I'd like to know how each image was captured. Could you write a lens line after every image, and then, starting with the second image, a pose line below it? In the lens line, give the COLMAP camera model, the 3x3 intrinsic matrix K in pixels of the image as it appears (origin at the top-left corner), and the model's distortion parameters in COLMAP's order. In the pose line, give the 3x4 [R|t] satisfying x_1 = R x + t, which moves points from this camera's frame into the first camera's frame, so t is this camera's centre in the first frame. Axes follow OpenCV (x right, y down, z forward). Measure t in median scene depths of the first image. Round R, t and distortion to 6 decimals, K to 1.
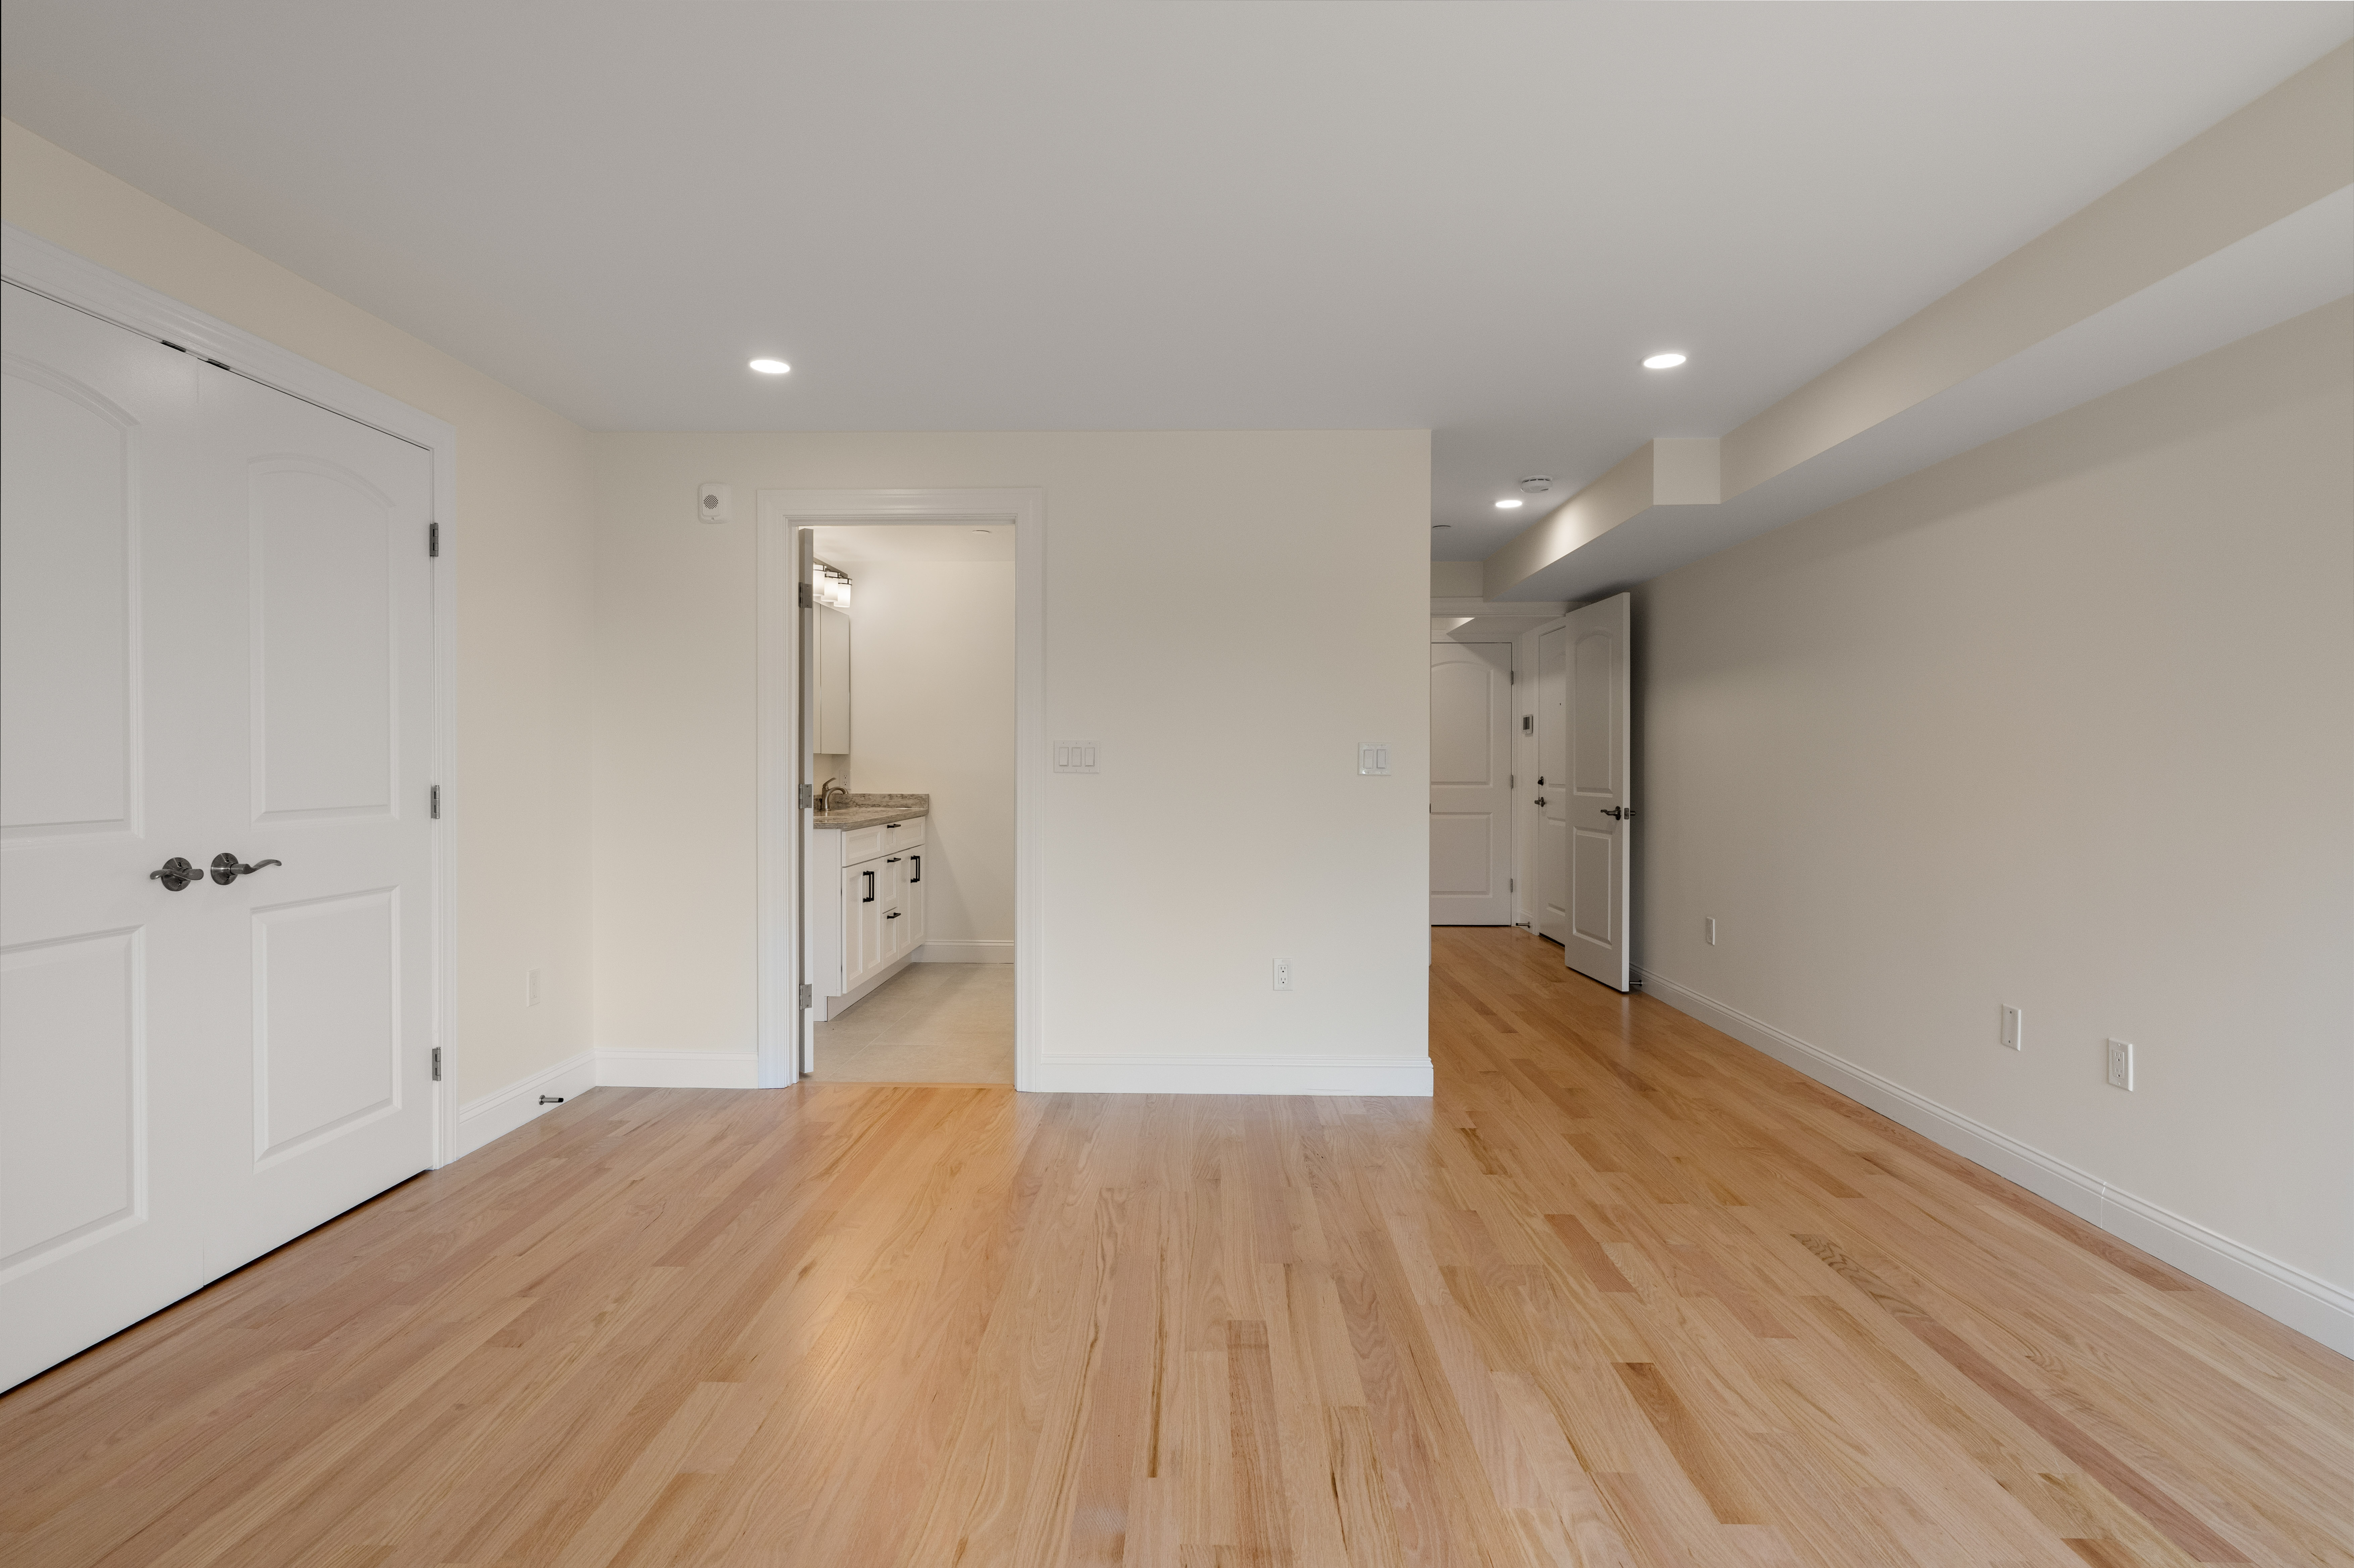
lens RADIAL K [[1173.2, 0, 1182.1], [0, 1173.2, 773.6], [0, 0, 1]] dist [-0.003588, 0.001681]
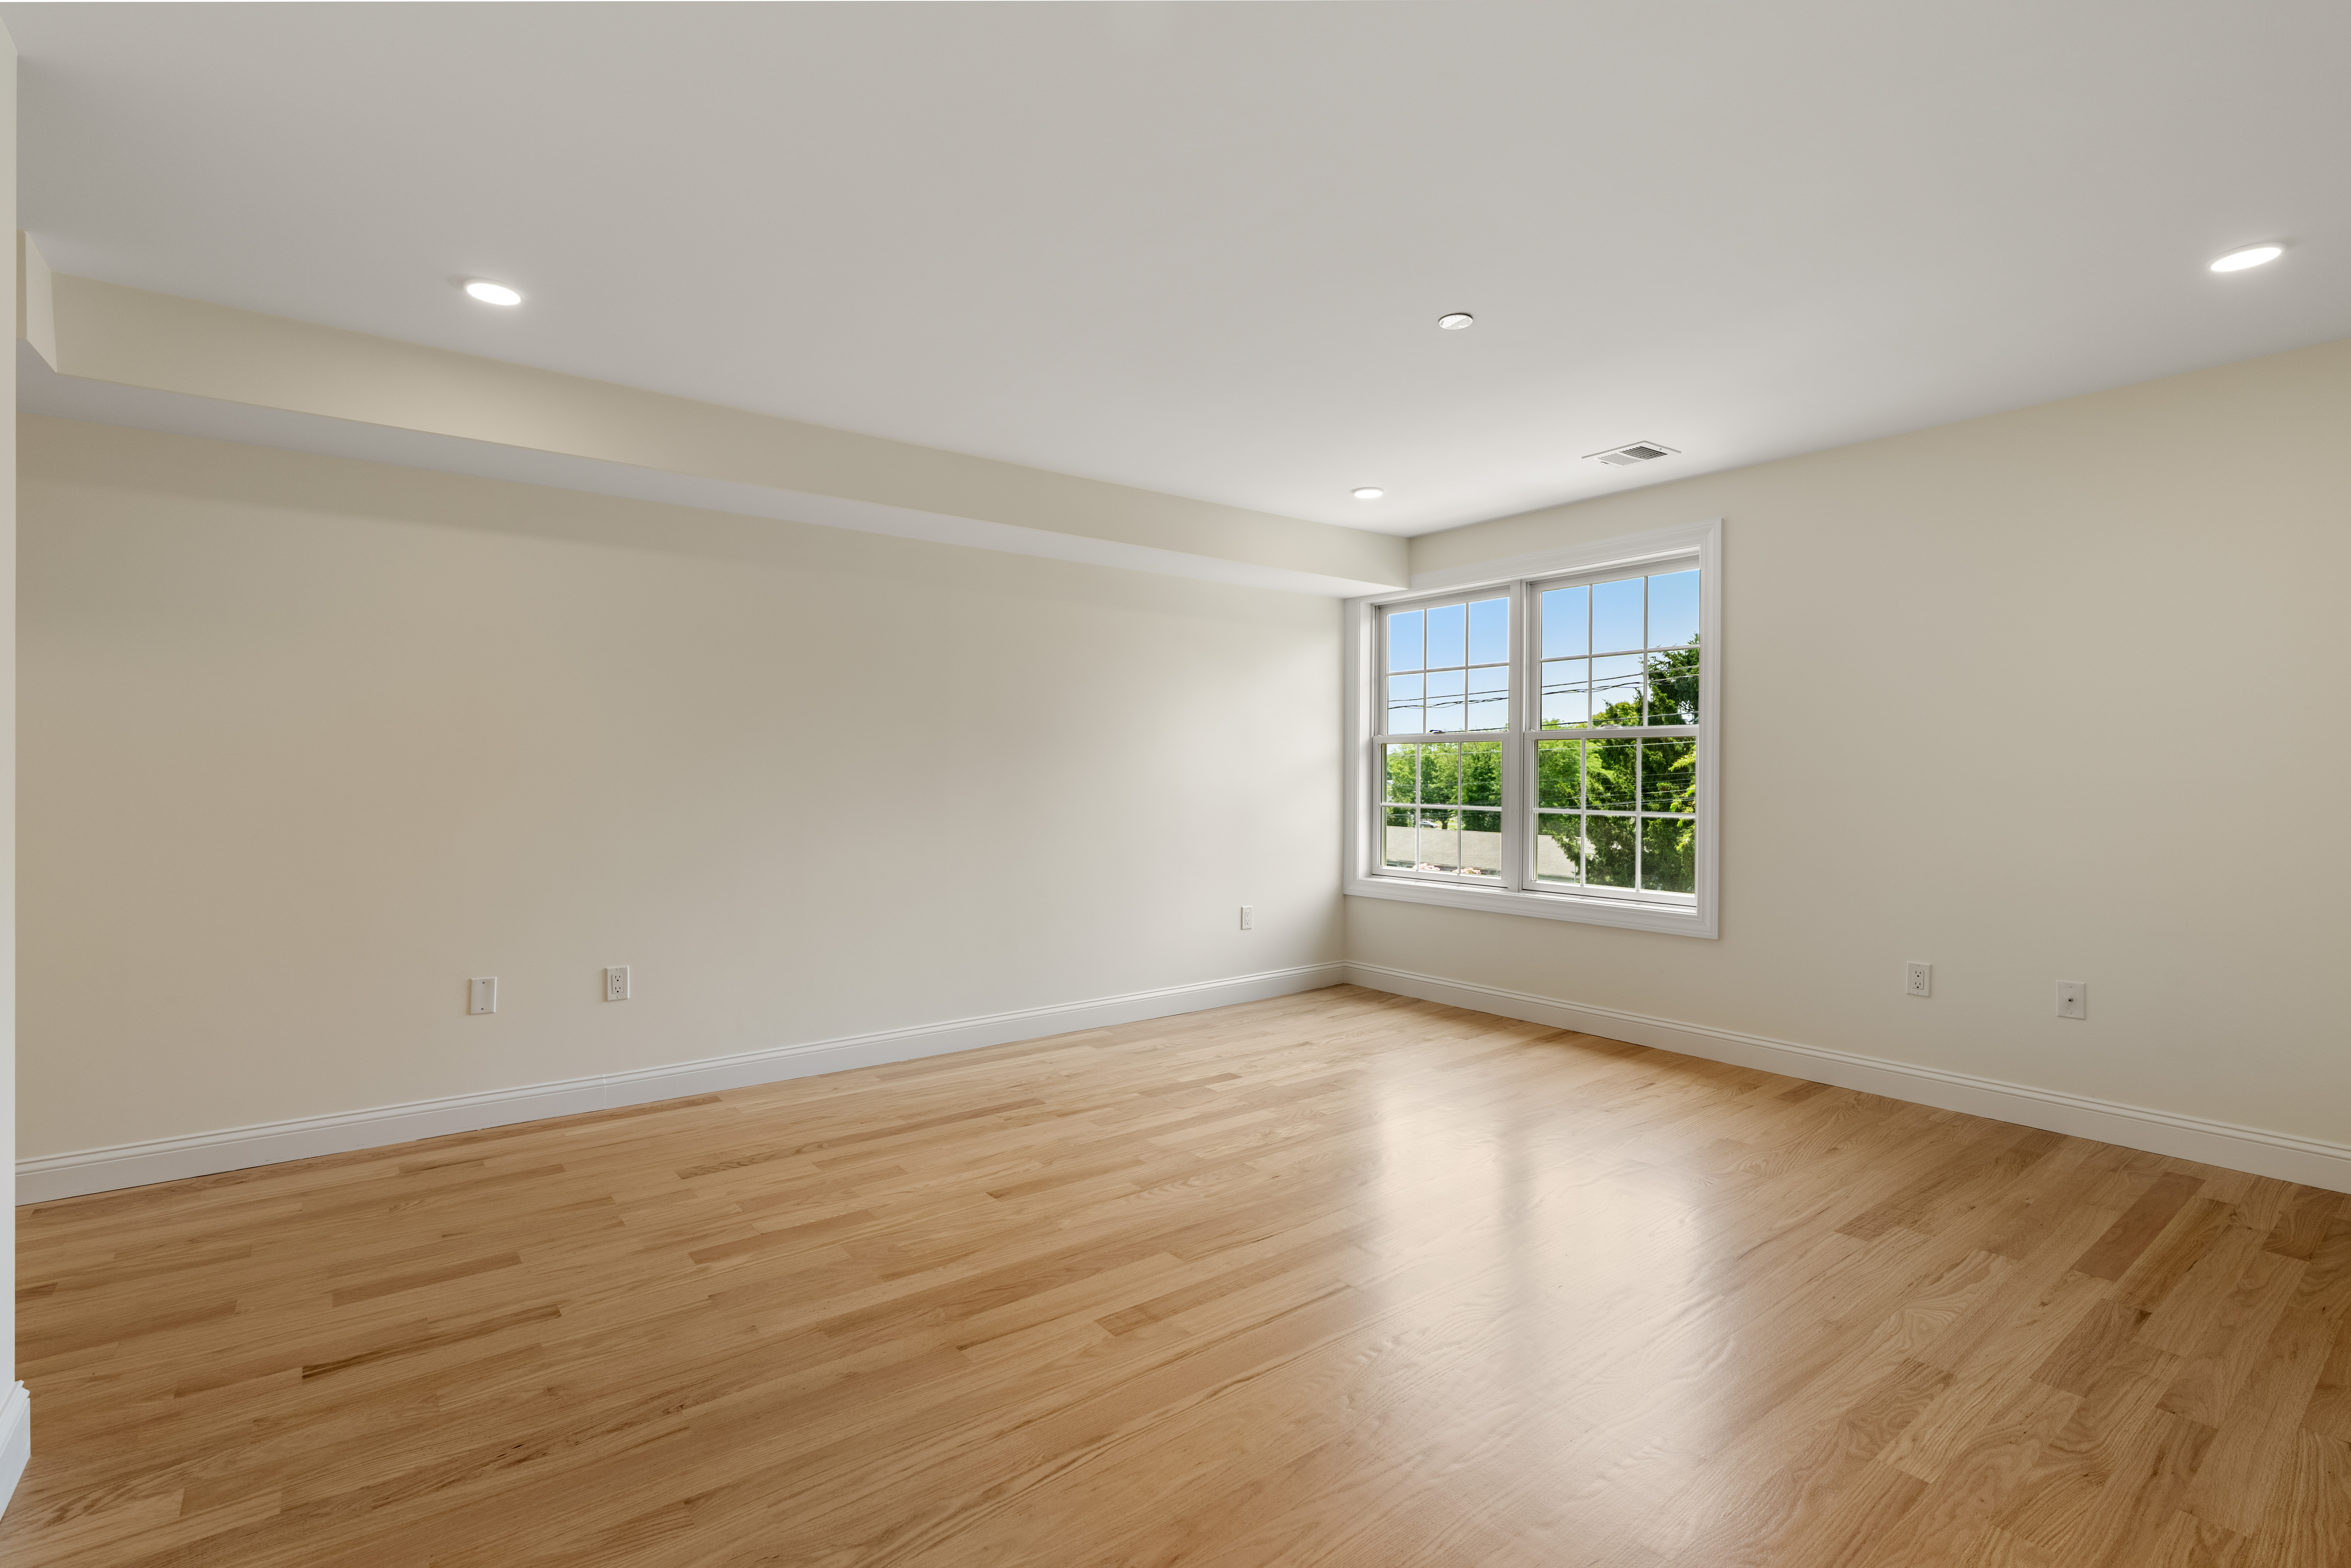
lens RADIAL K [[1066.3, 0, 1154.4], [0, 1066.3, 772.7], [0, 0, 1]] dist [-0.000350, -0.000022]
pose [[-0.623145, -0.002385, 0.782103, -0.523776], [-0.002458, 0.999996, 0.001091, 0.001530], [-0.782103, -0.001242, -0.623148, 1.197292]]
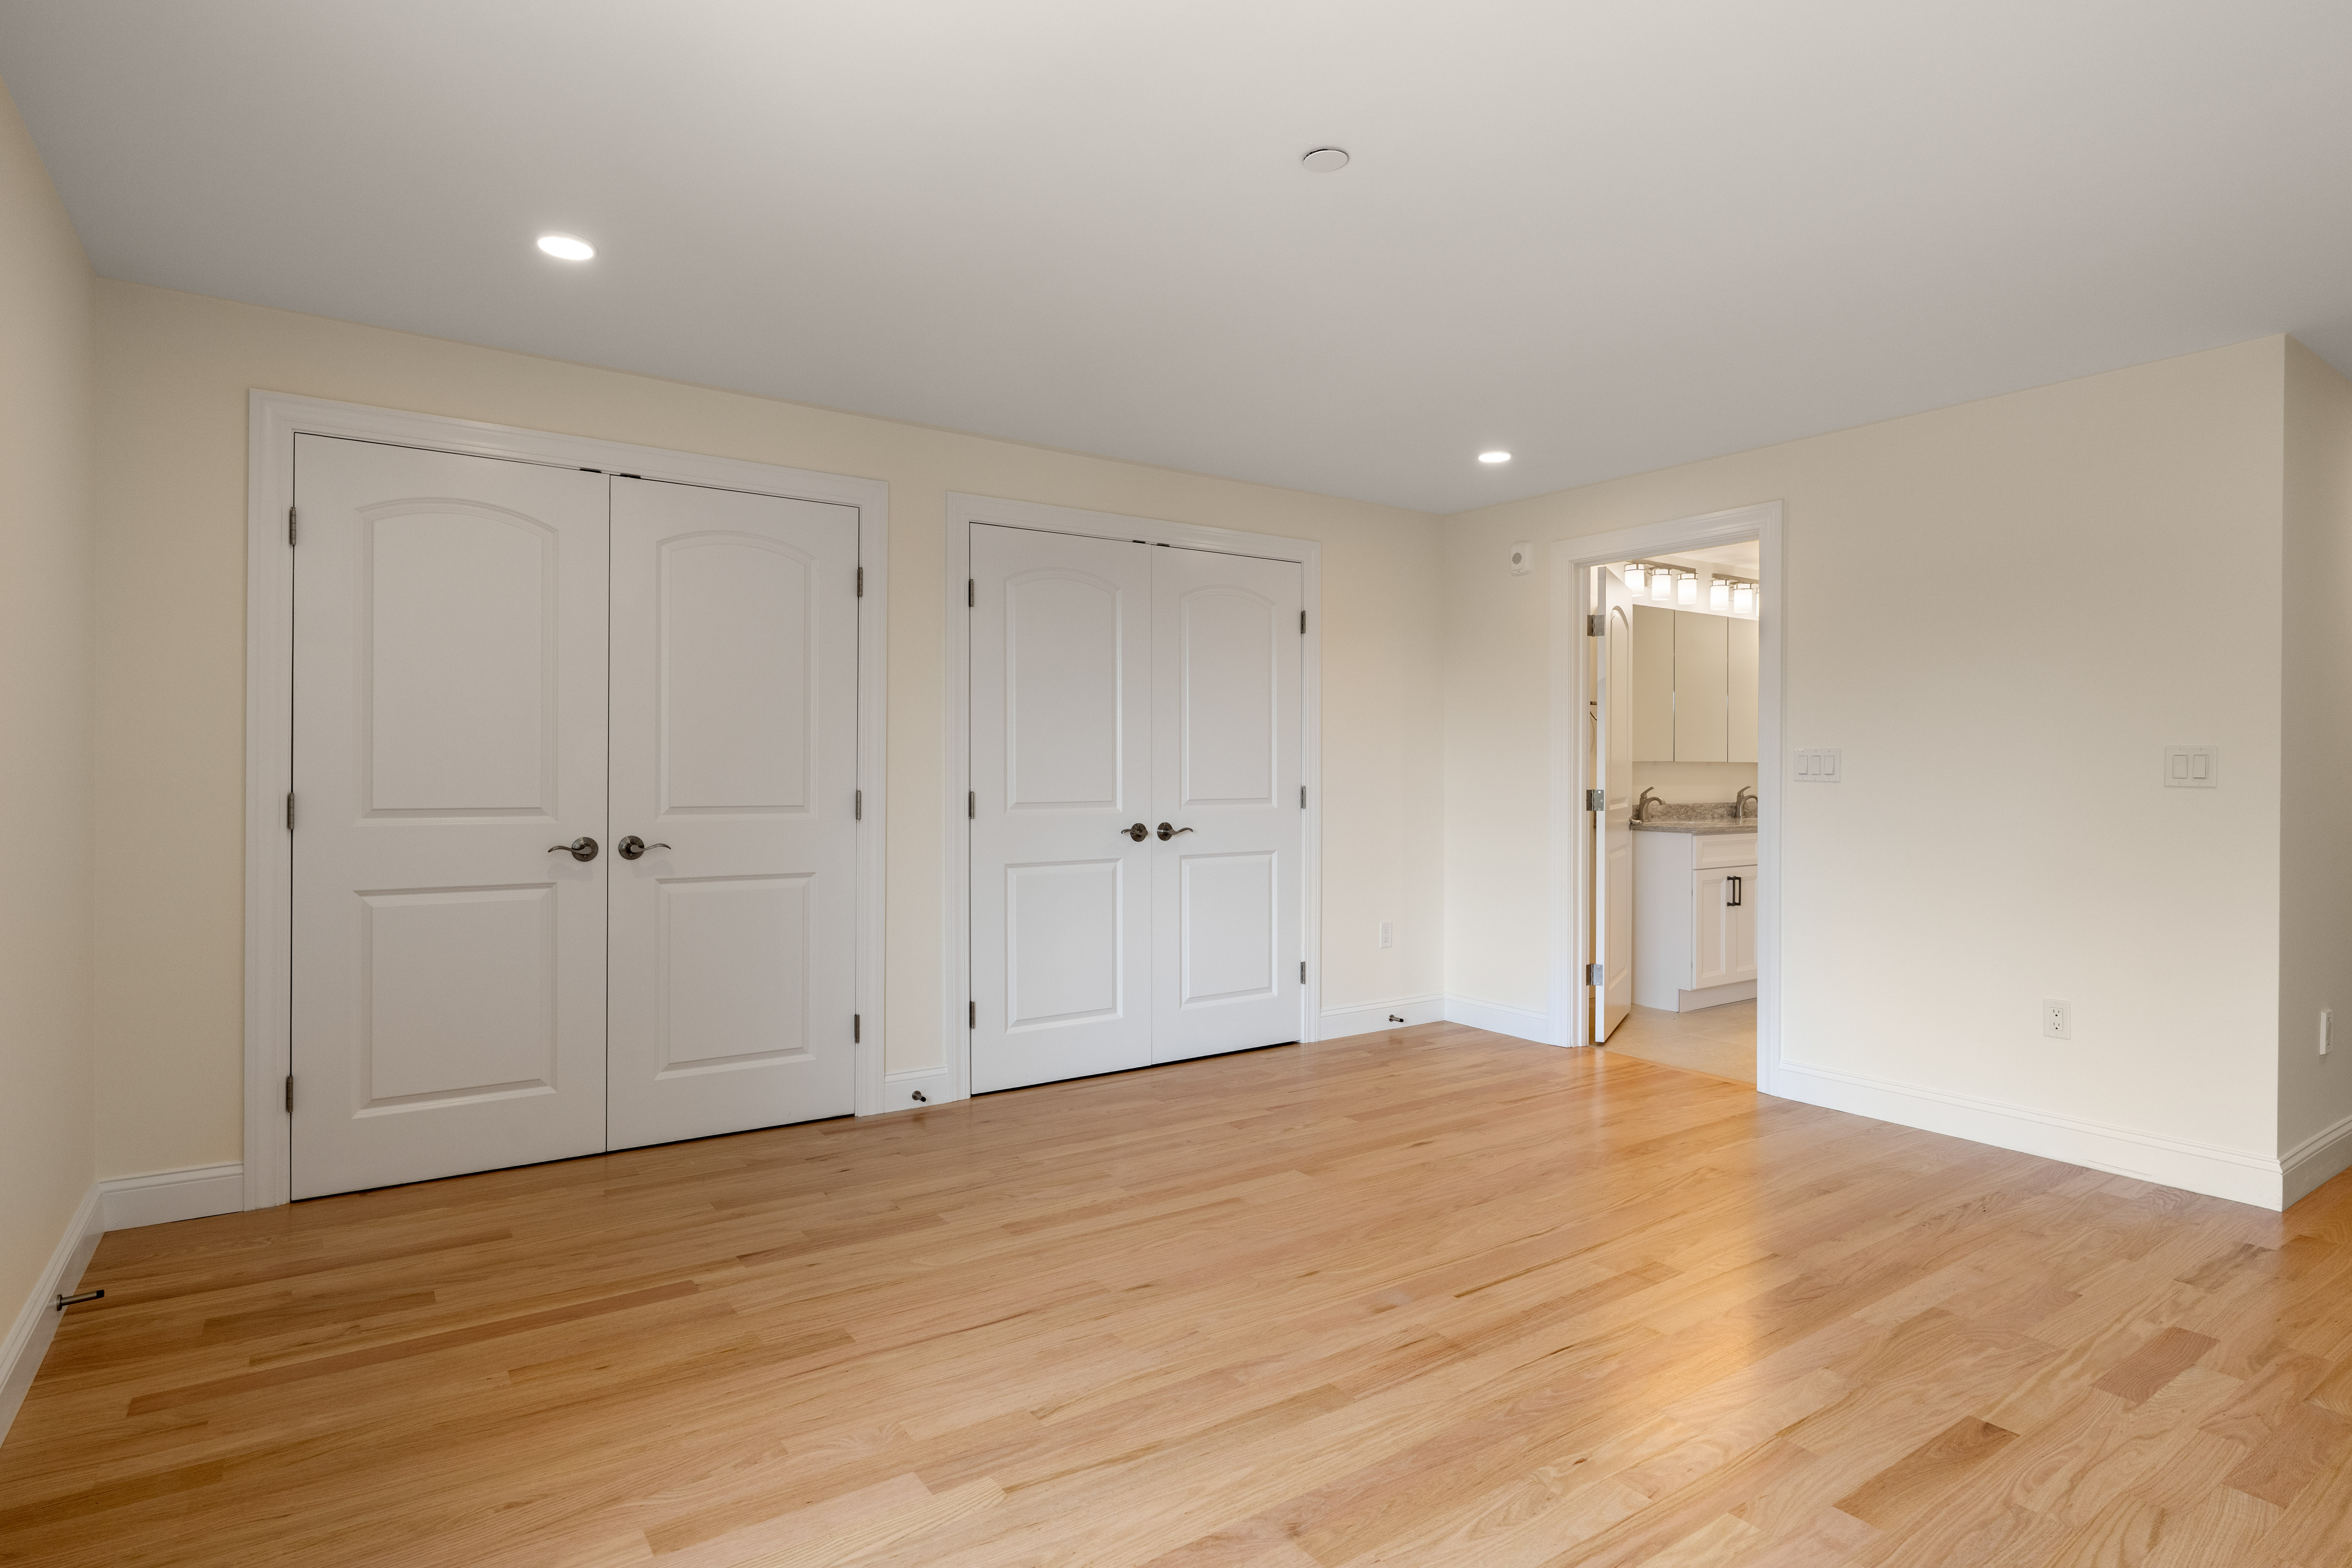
lens RADIAL K [[1243.1, 0, 1172.6], [0, 1243.1, 777.0], [0, 0, 1]] dist [-0.002206, 0.002870]
pose [[0.586795, 0.004724, -0.809722, 0.580723], [-0.008172, 0.999967, -0.000088, 0.000072], [0.809694, 0.006669, 0.586814, -0.071174]]
